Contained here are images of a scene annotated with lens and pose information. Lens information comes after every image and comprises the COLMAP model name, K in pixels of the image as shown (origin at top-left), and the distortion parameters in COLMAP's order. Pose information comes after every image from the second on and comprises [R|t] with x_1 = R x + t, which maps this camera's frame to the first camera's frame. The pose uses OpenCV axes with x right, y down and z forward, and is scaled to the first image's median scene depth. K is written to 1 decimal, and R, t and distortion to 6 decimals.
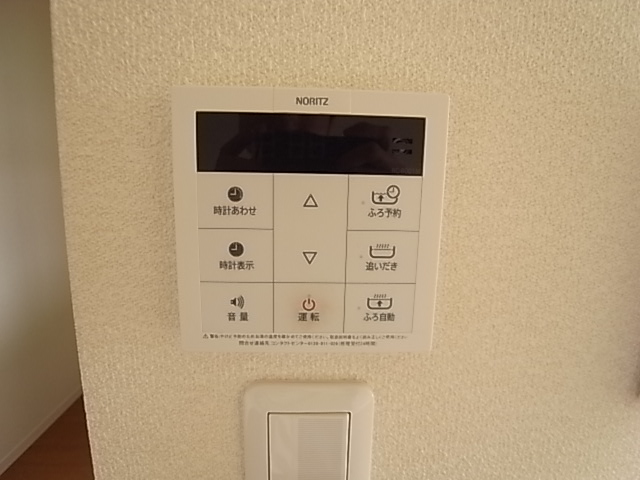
lens RADIAL K [[355.2, 0, 319.9], [0, 355.2, 243.1], [0, 0, 1]] dist [-0.063651, 0.011368]
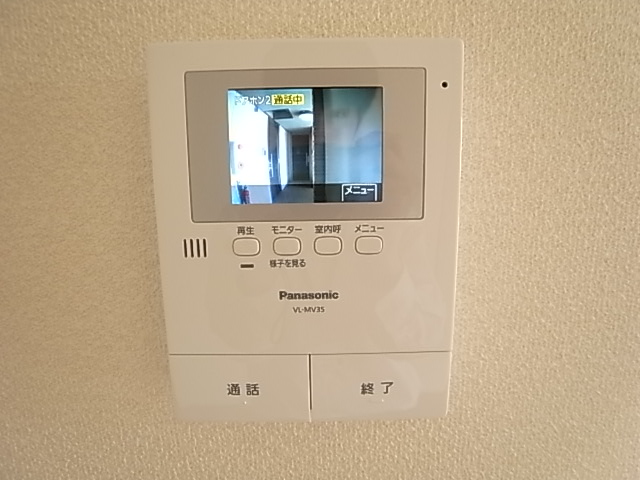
lens RADIAL K [[355.2, 0, 320.7], [0, 355.2, 237.6], [0, 0, 1]] dist [-0.063651, 0.011368]
pose [[0.998517, -0.031082, -0.044696, 1.534723], [0.030362, 0.999400, -0.016685, 0.063759], [0.045188, 0.015303, 0.998861, -0.023570]]
